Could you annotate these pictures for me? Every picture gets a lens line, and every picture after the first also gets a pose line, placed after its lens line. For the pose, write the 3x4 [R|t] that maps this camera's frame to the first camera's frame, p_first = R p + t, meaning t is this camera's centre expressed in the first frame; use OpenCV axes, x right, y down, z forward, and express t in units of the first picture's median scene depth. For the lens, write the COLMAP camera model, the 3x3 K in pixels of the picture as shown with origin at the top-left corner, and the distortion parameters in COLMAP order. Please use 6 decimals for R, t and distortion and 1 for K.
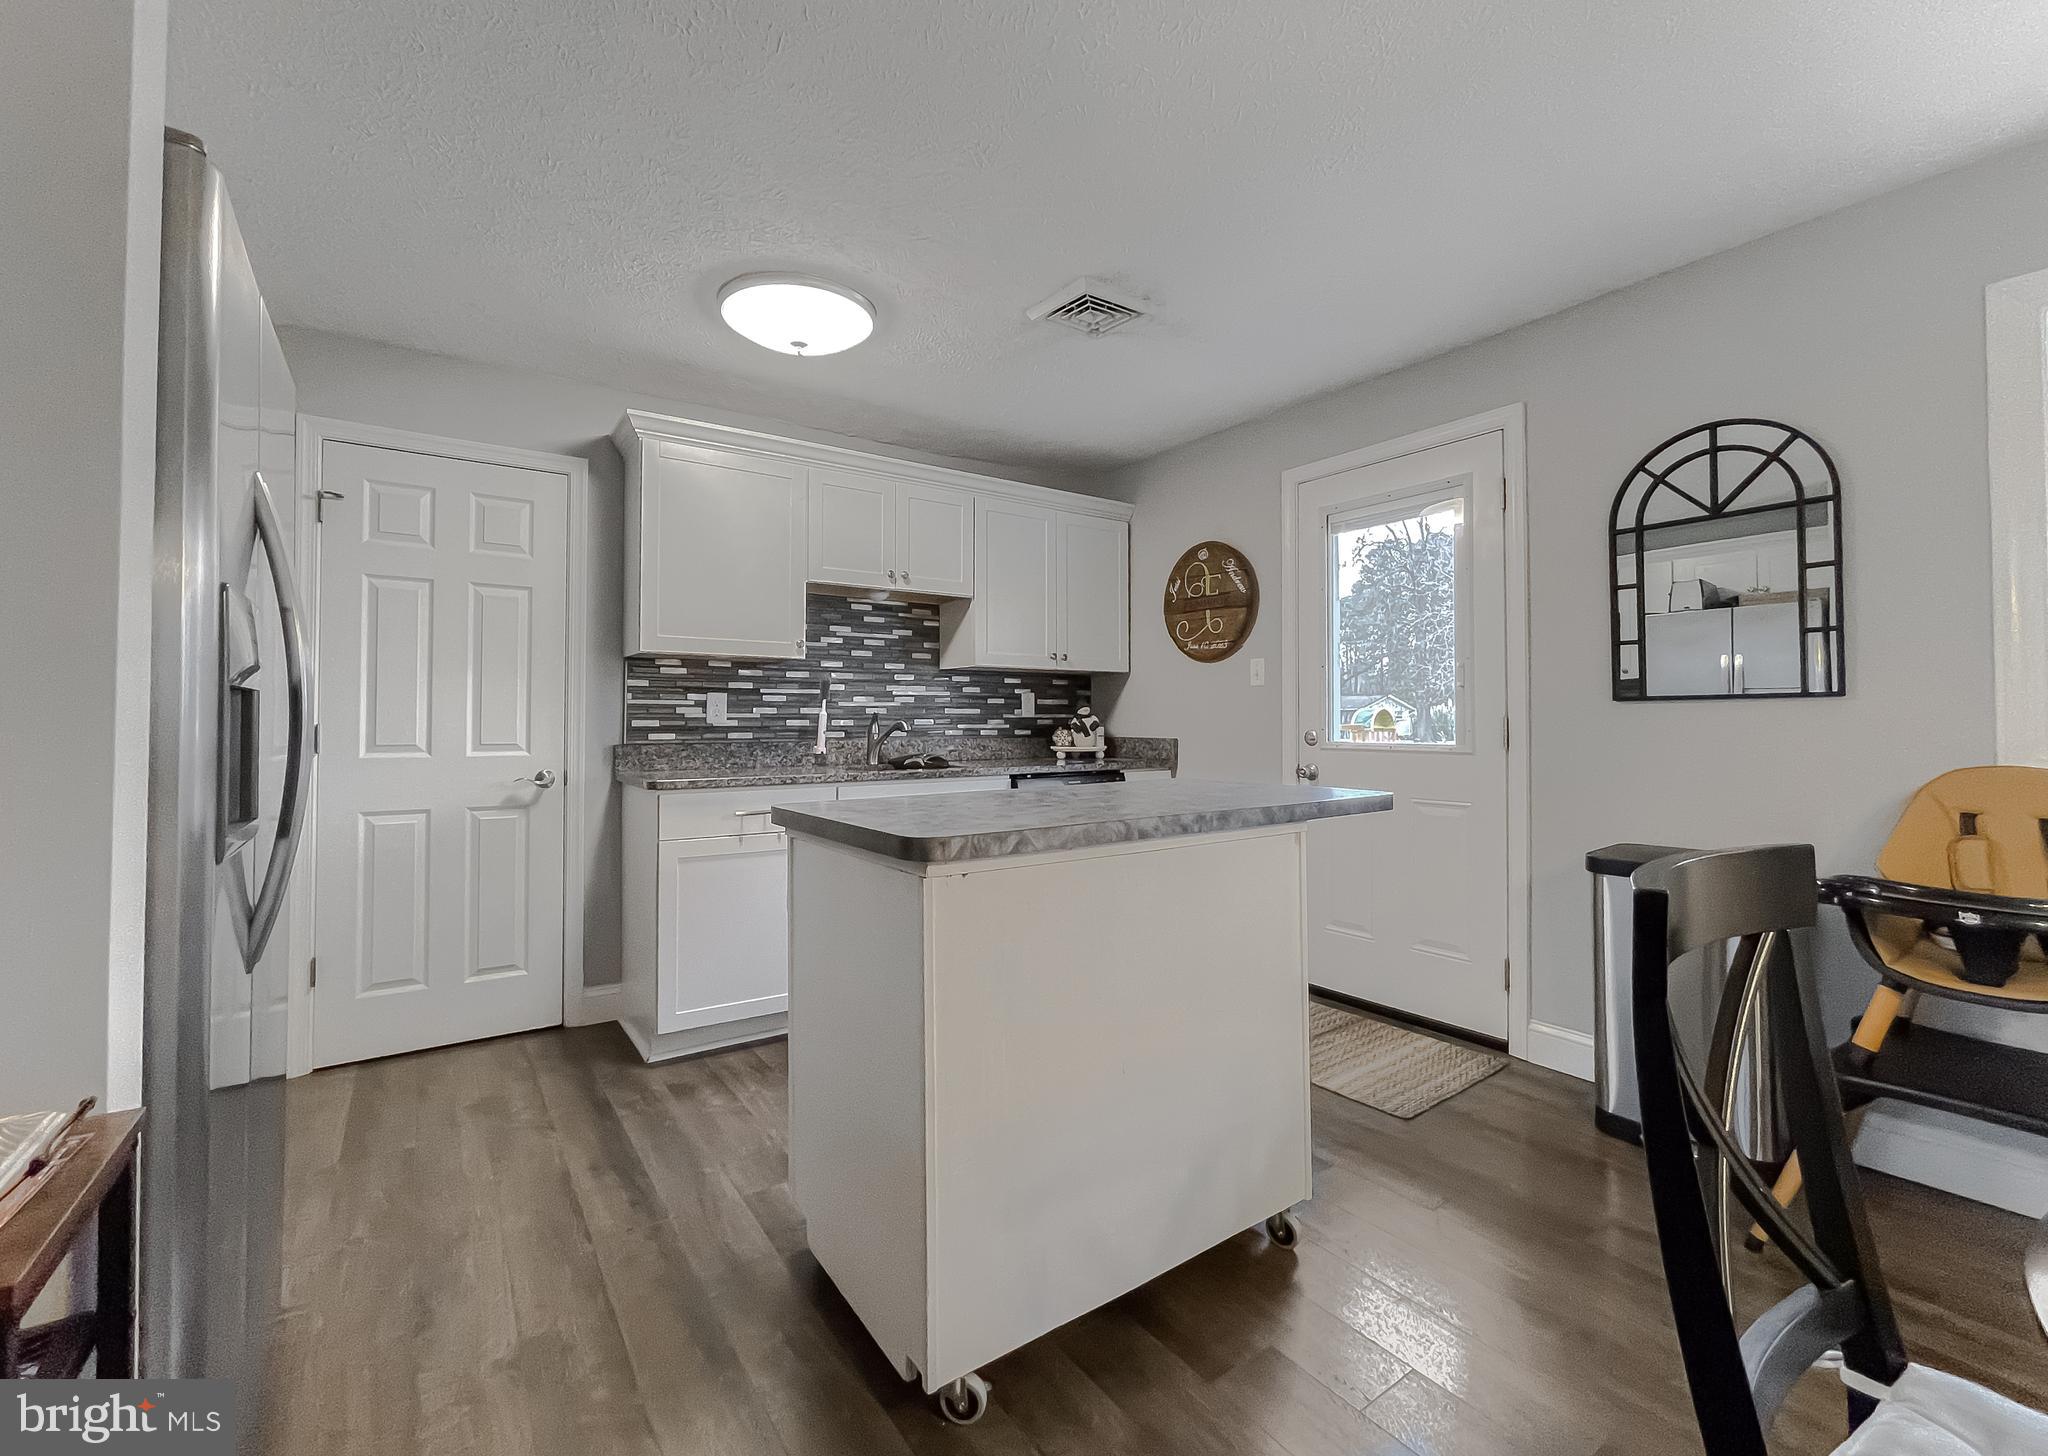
lens RADIAL K [[847.7, 0, 1026.3], [0, 847.7, 707.7], [0, 0, 1]] dist [-0.001982, 0.001821]
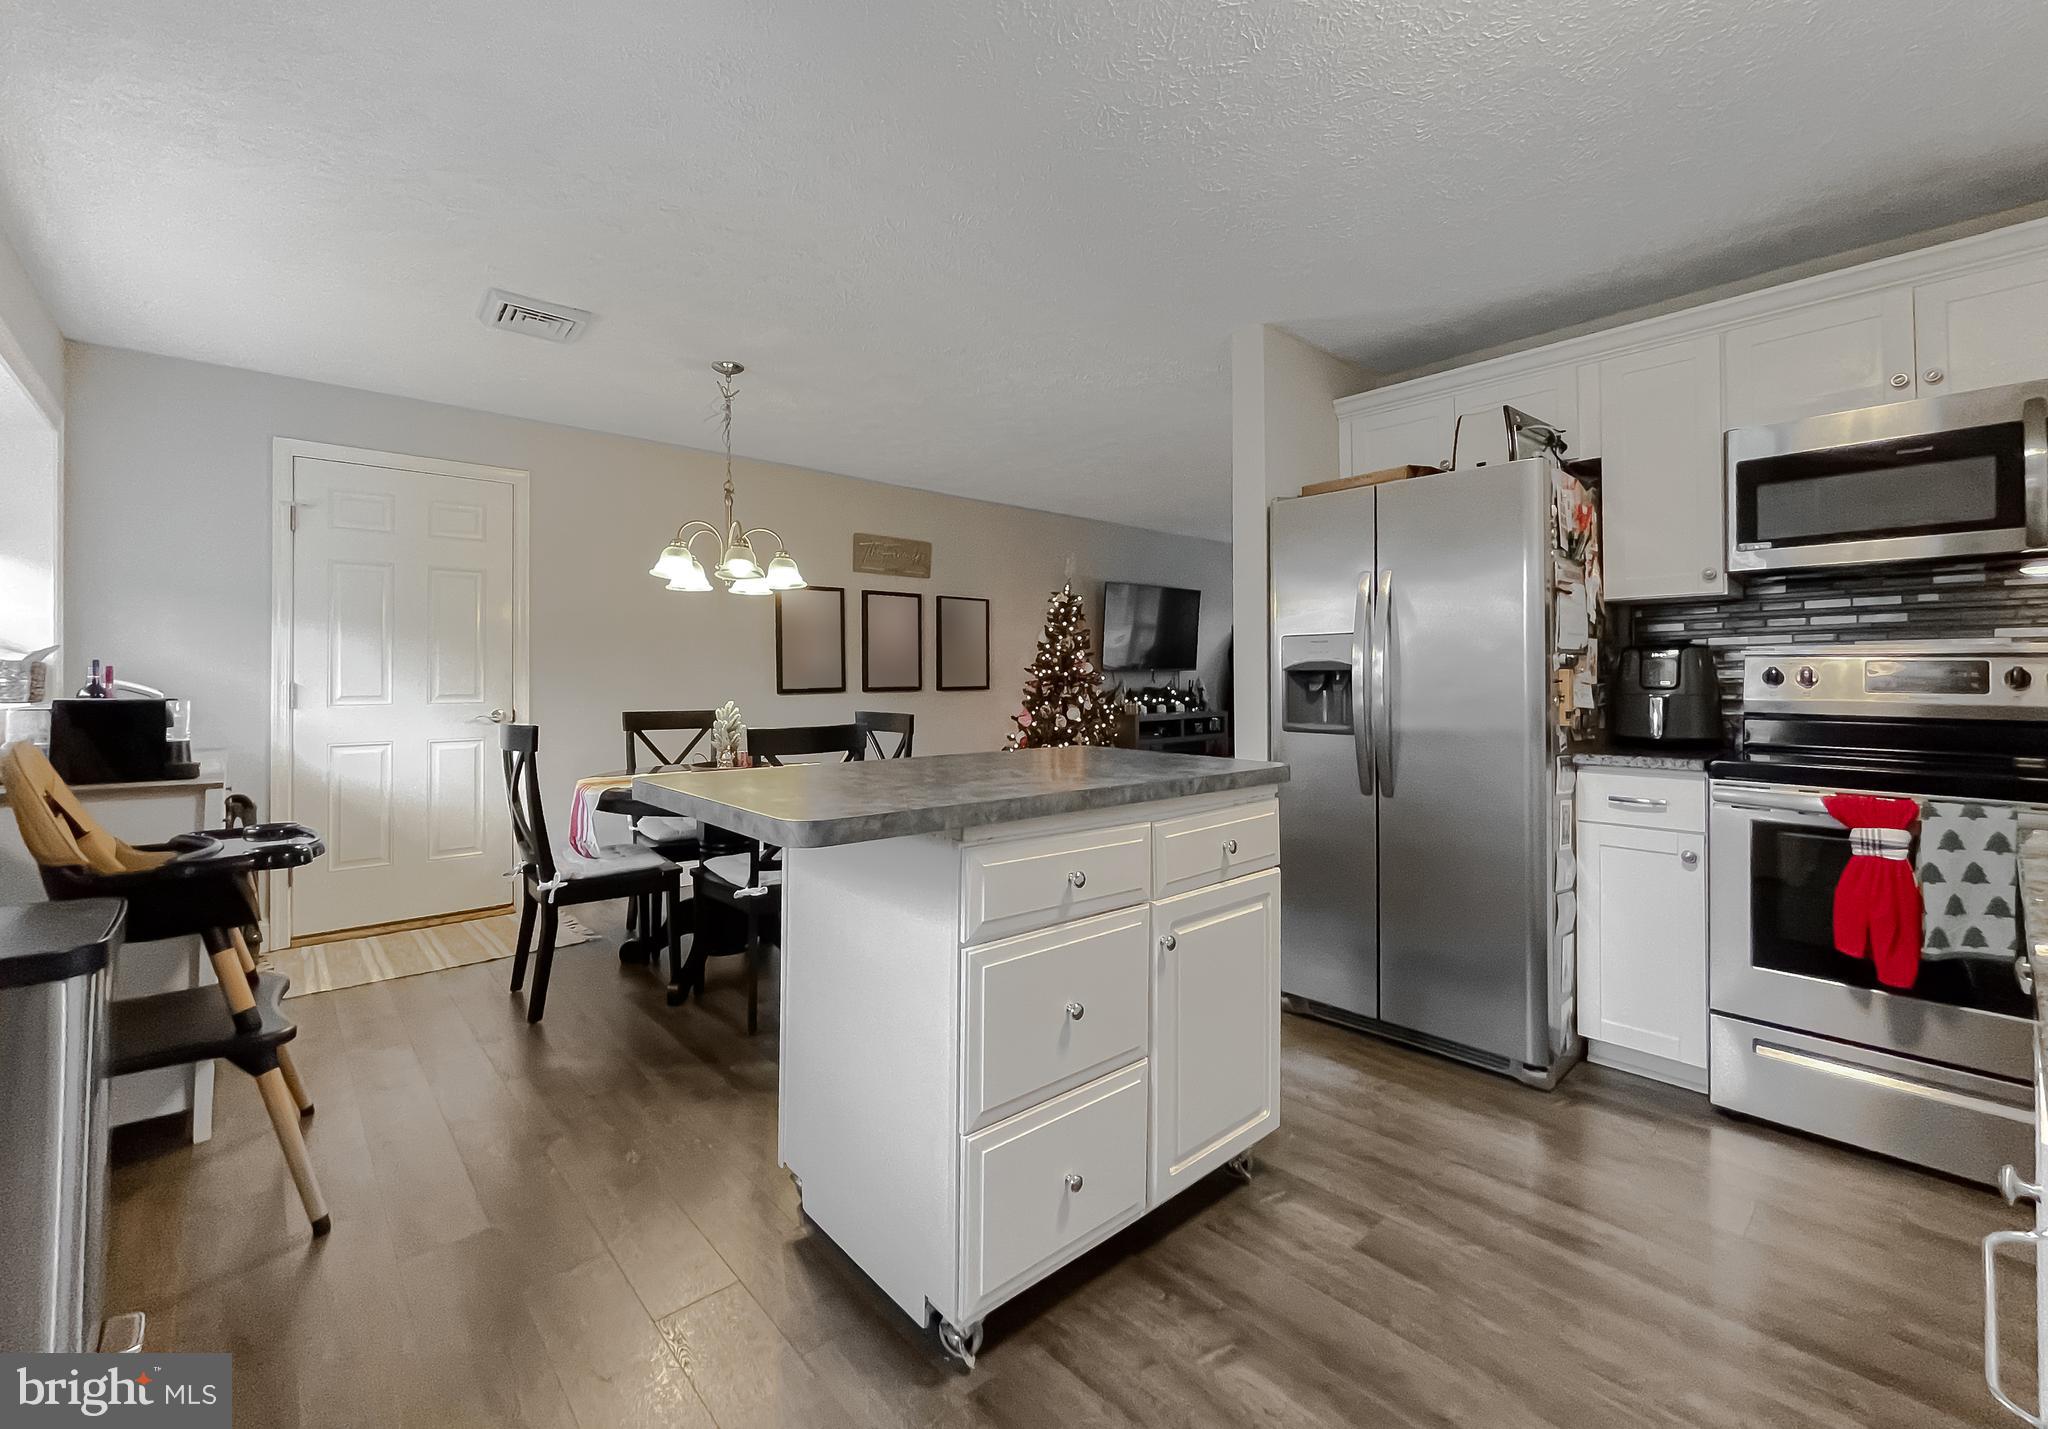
lens RADIAL K [[853.3, 0, 1020.9], [0, 853.3, 672.9], [0, 0, 1]] dist [-0.001998, 0.001089]
pose [[-0.993596, 0.002840, -0.112953, 0.082089], [0.005483, 0.999718, -0.023092, 0.010732], [0.112856, -0.023563, -0.993332, 1.025517]]
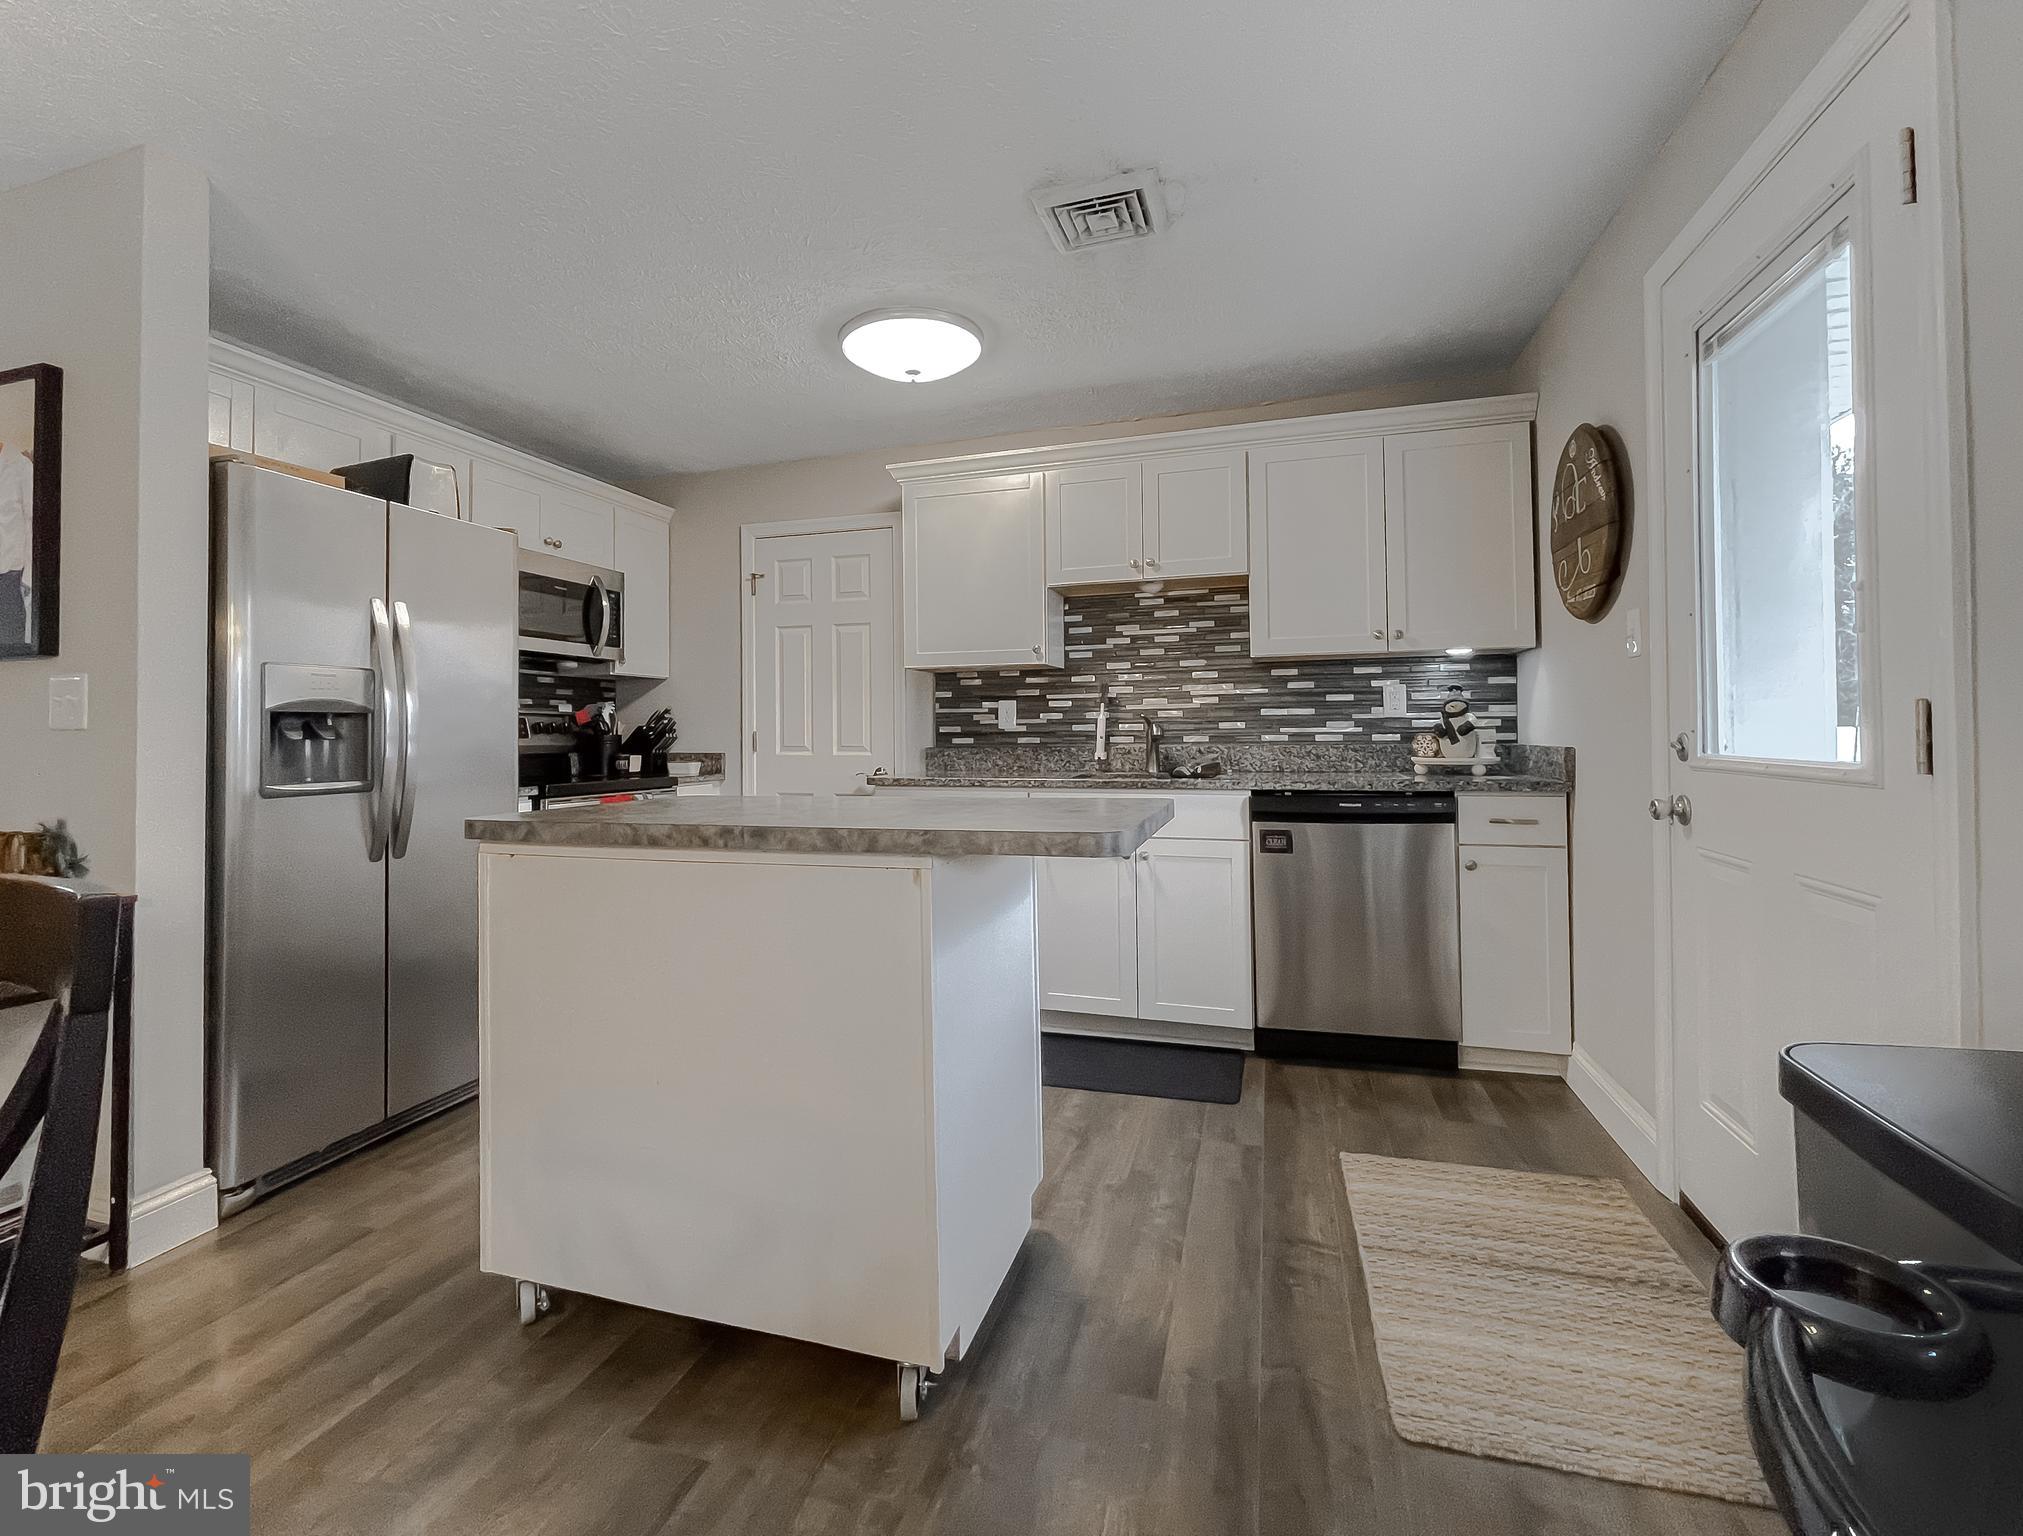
lens RADIAL K [[891.2, 0, 996.9], [0, 891.2, 718.9], [0, 0, 1]] dist [0.002569, 0.000616]
pose [[0.603254, -0.016584, -0.797376, 0.501162], [0.022552, 0.999739, -0.003731, 0.009237], [0.797230, -0.015731, 0.603471, 0.292721]]
